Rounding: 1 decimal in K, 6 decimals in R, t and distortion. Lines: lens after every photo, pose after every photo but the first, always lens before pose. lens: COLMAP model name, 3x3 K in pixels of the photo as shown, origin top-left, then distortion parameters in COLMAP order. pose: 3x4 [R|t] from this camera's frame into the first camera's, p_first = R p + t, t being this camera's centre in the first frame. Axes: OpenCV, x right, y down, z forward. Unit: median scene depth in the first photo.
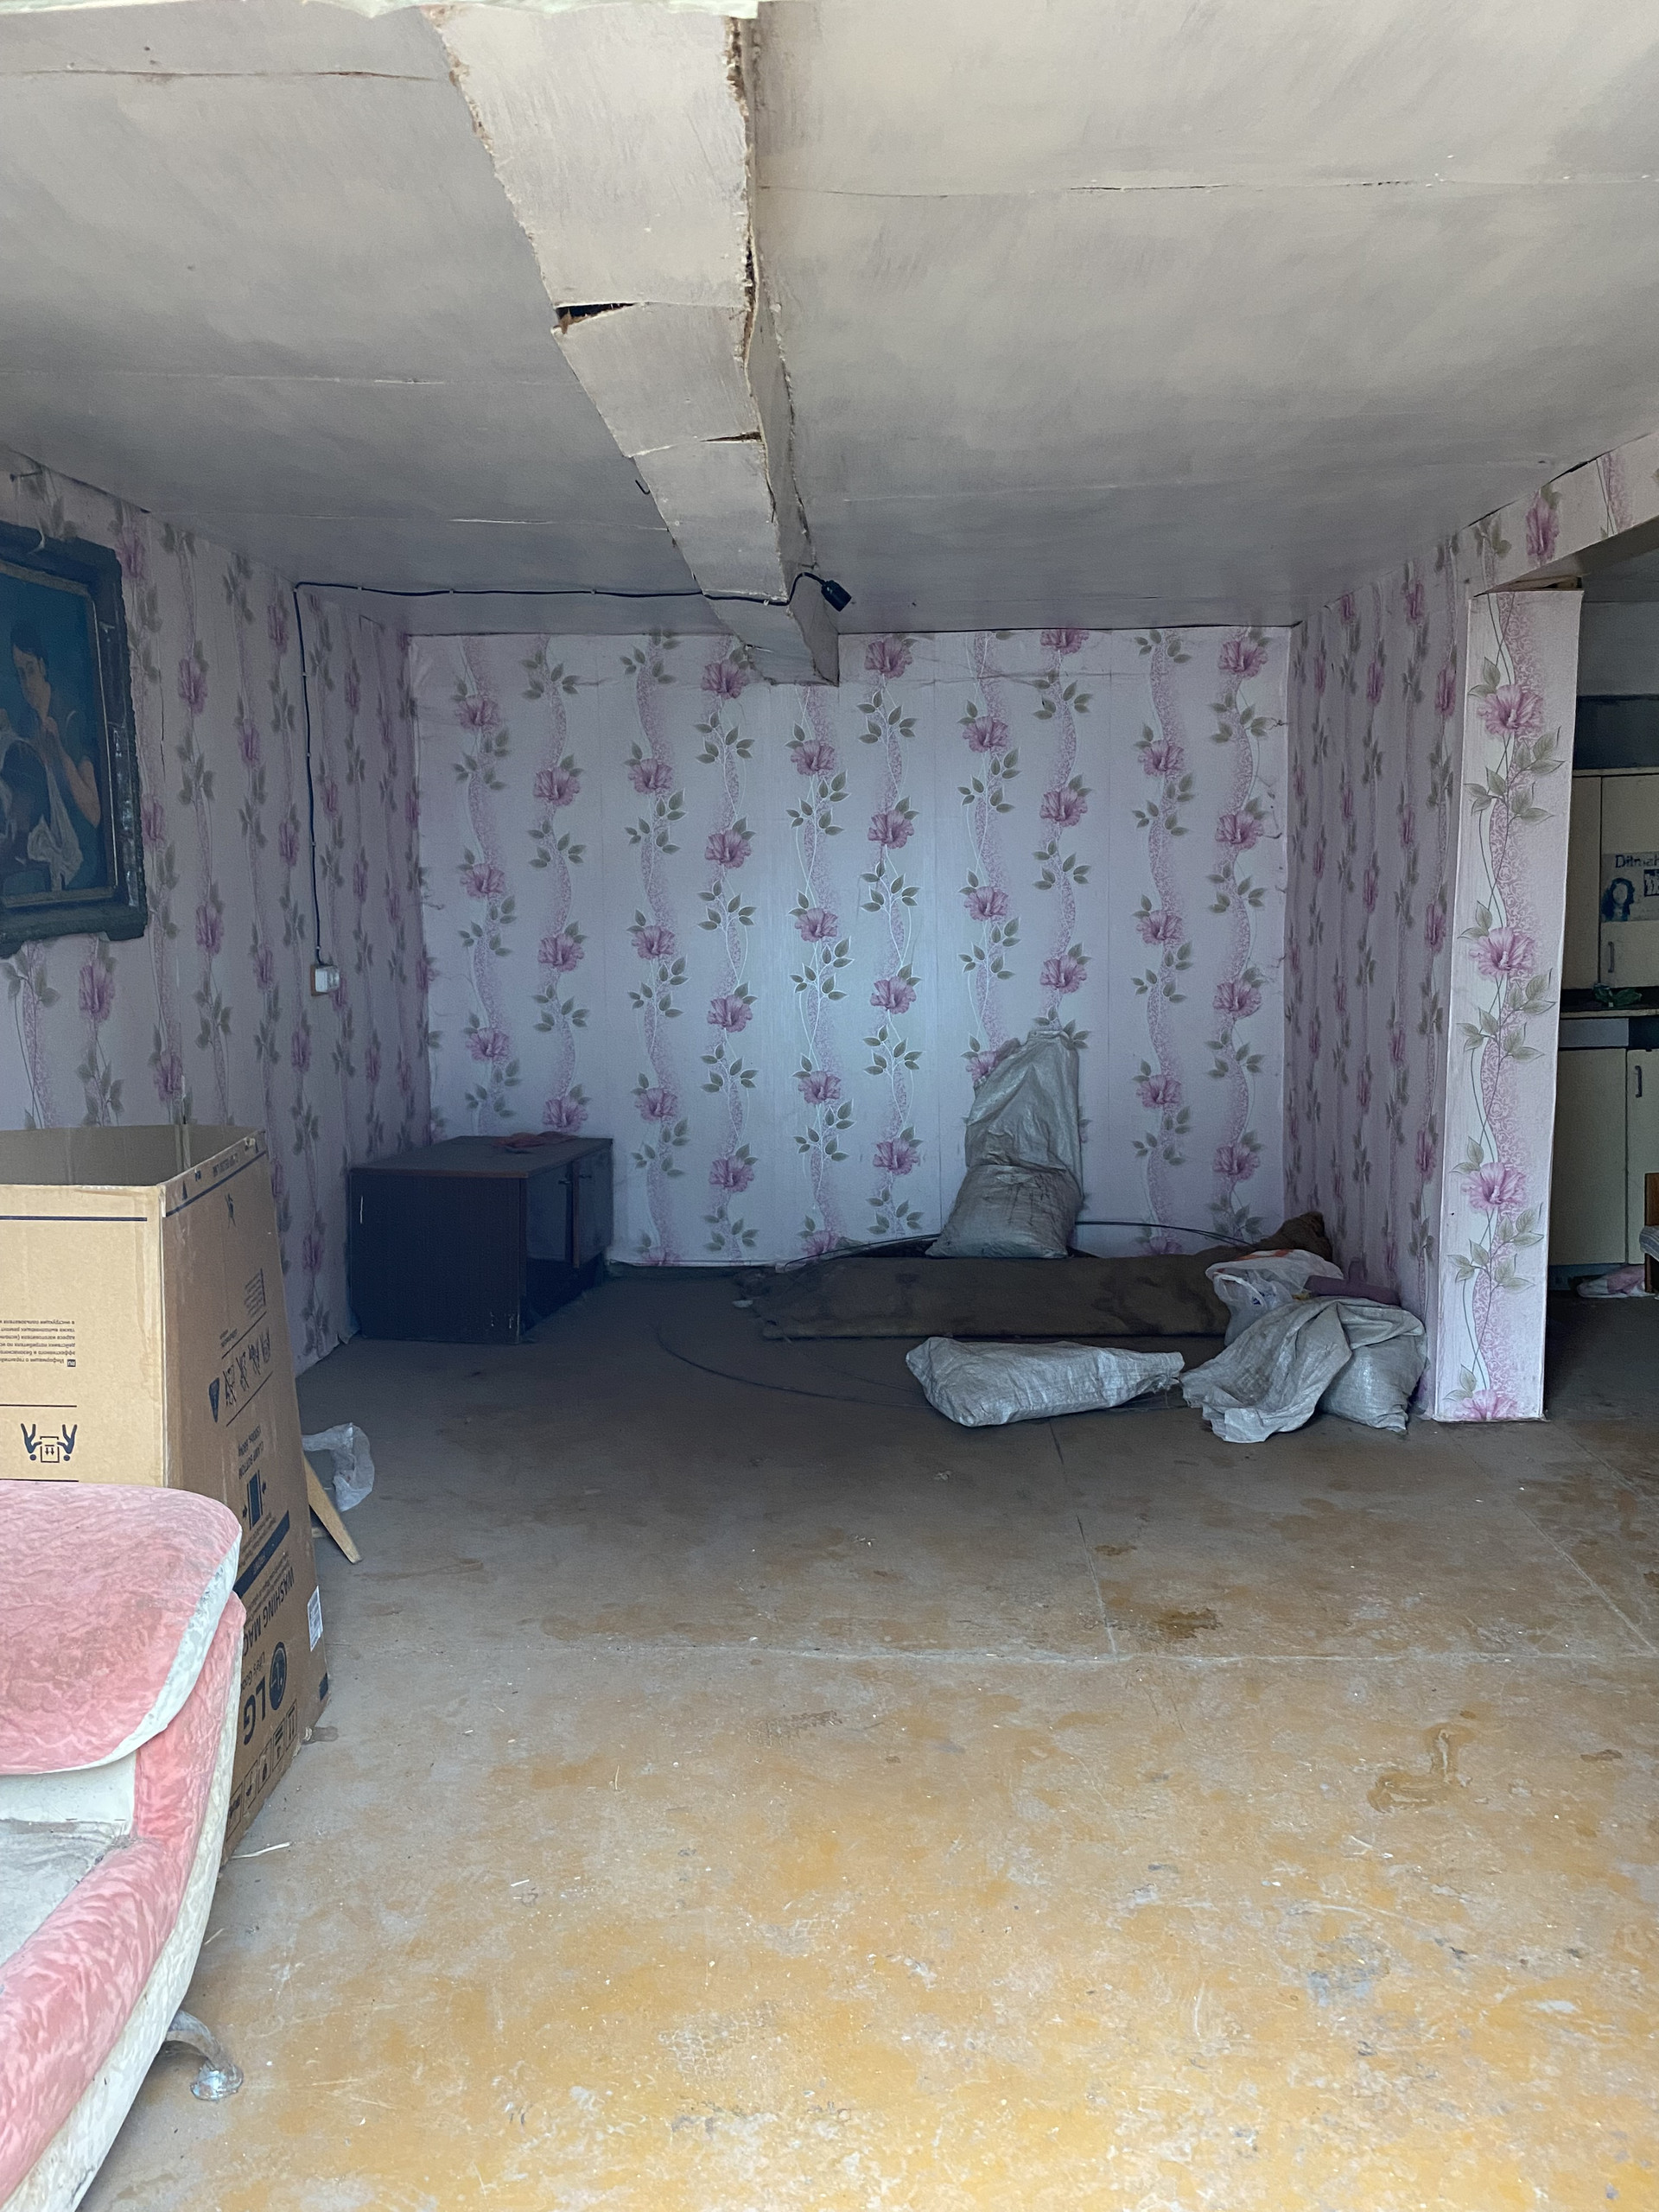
lens RADIAL K [[1668.9, 0, 839.6], [0, 1668.9, 1093.7], [0, 0, 1]] dist [0.032546, -0.043057]
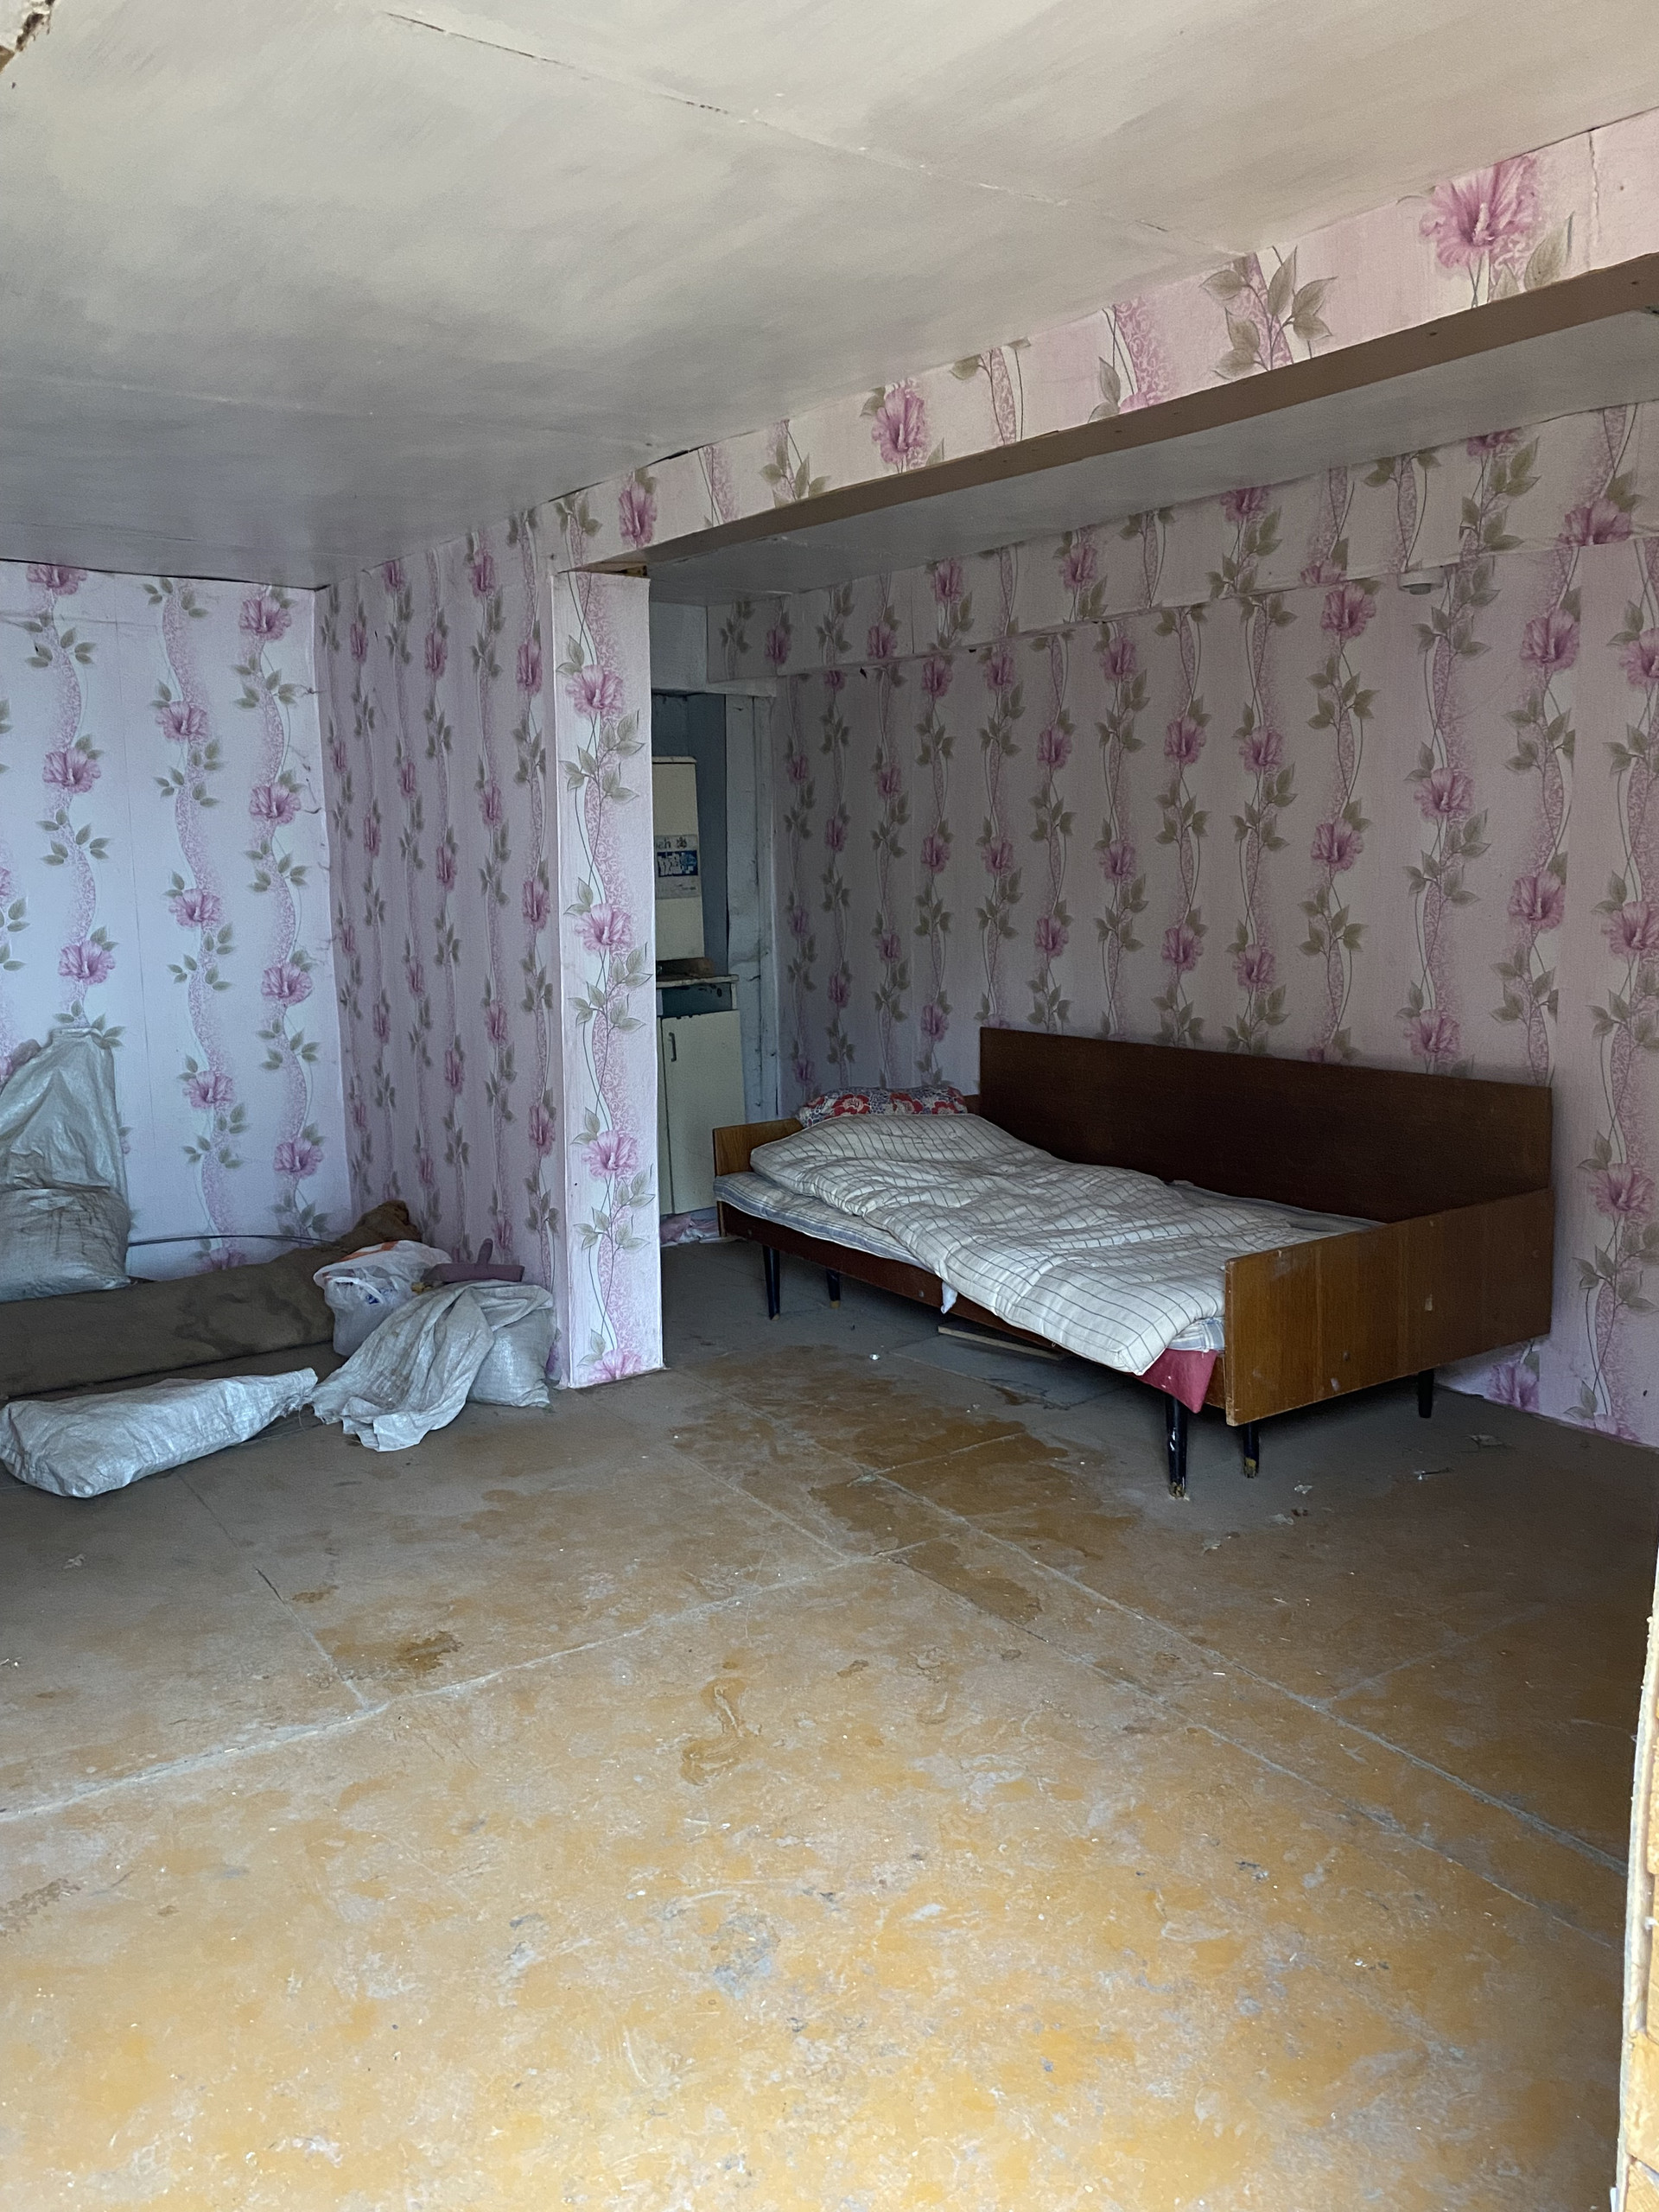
lens RADIAL K [[1668.9, 0, 833.1], [0, 1668.9, 1109.9], [0, 0, 1]] dist [0.032546, -0.043057]
pose [[0.808341, -0.082775, 0.582867, -0.099068], [0.072443, 0.996527, 0.041054, -0.004301], [-0.584241, 0.009039, 0.811530, 0.086682]]
